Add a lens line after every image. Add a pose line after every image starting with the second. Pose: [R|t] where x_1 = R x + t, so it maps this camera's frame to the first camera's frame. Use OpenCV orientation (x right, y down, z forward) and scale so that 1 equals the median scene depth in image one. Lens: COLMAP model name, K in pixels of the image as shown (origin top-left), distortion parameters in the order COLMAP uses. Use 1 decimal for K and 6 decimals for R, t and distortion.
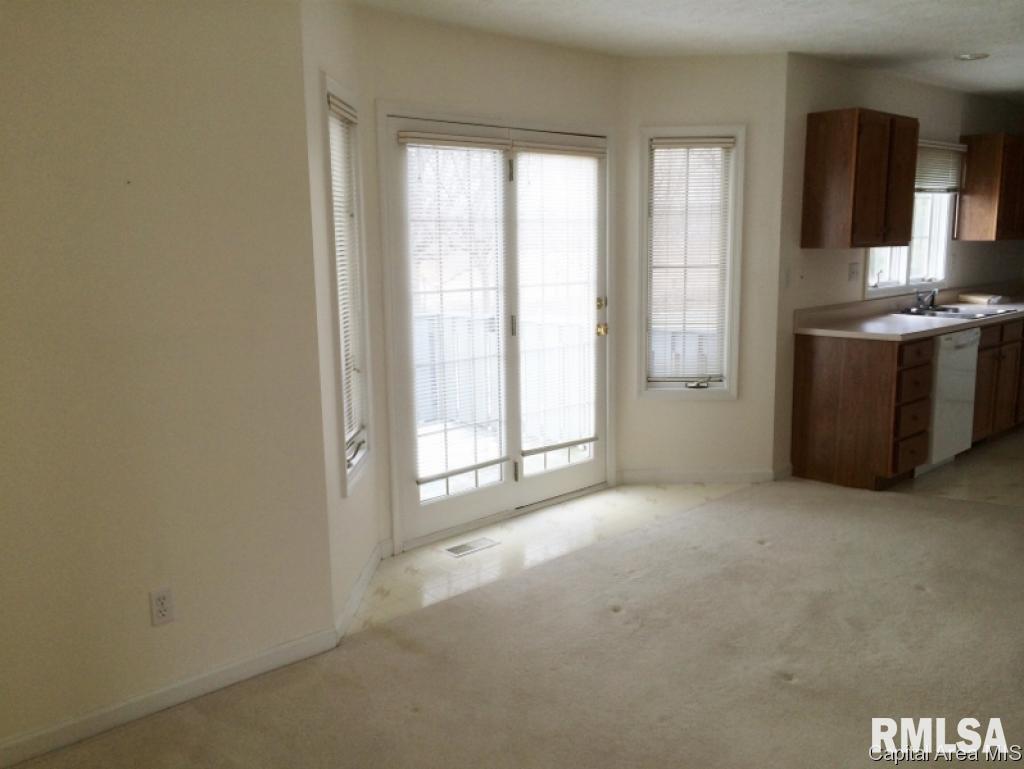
lens RADIAL K [[880.4, 0, 512.0], [0, 880.4, 384.5], [0, 0, 1]] dist [0.089177, -0.131378]
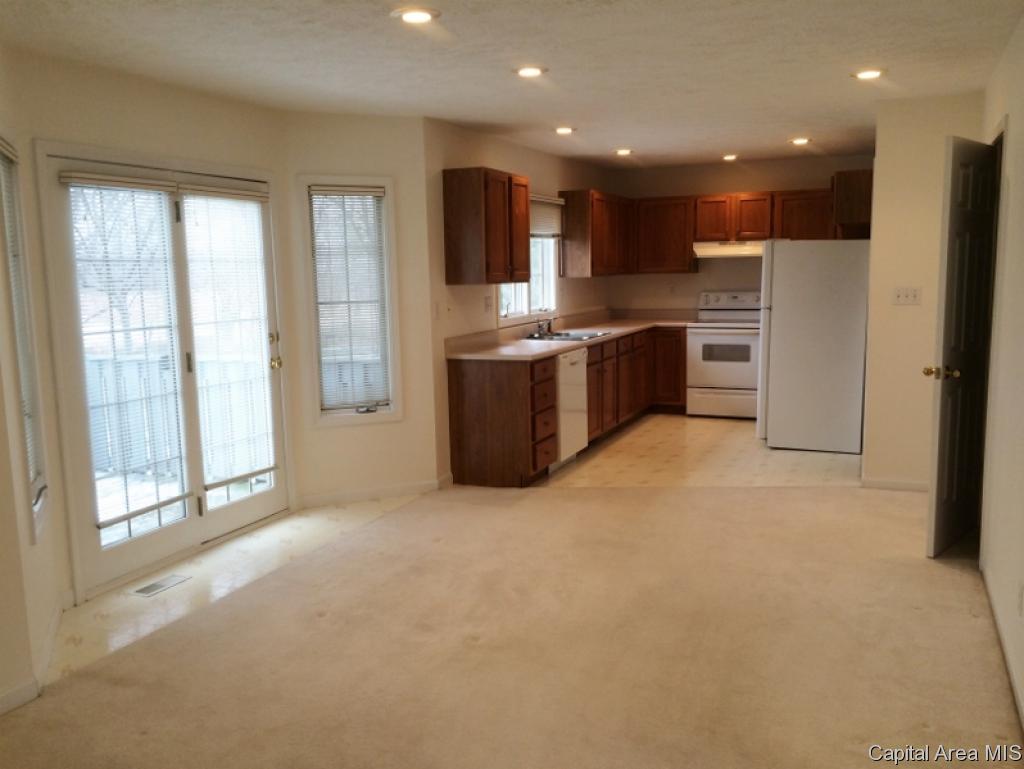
lens RADIAL K [[880.4, 0, 512.0], [0, 880.4, 384.5], [0, 0, 1]] dist [0.089177, -0.131378]
pose [[0.917118, -0.059372, 0.394169, -0.058295], [0.076002, 0.996750, -0.026698, 0.013186], [-0.391303, 0.054443, 0.918650, -0.081441]]
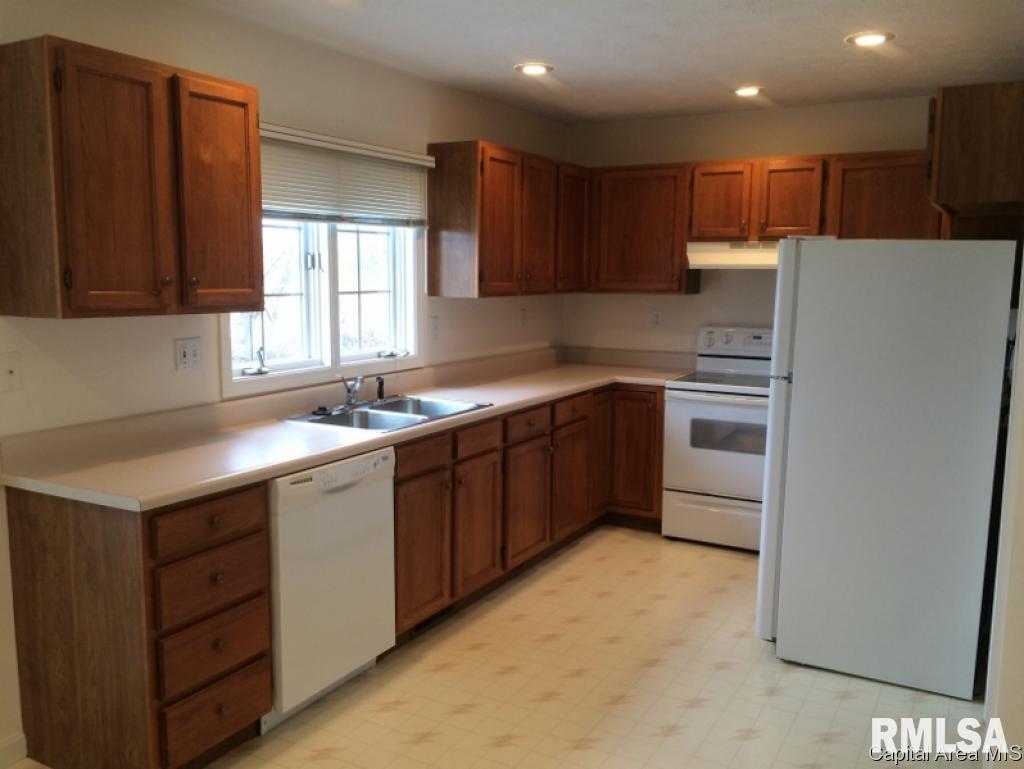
lens RADIAL K [[880.4, 0, 512.0], [0, 880.4, 384.5], [0, 0, 1]] dist [0.089177, -0.131378]
pose [[0.953835, -0.020603, 0.299622, 0.463701], [0.032648, 0.998845, -0.035249, -0.089989], [-0.298550, 0.043404, 0.953406, 0.449159]]
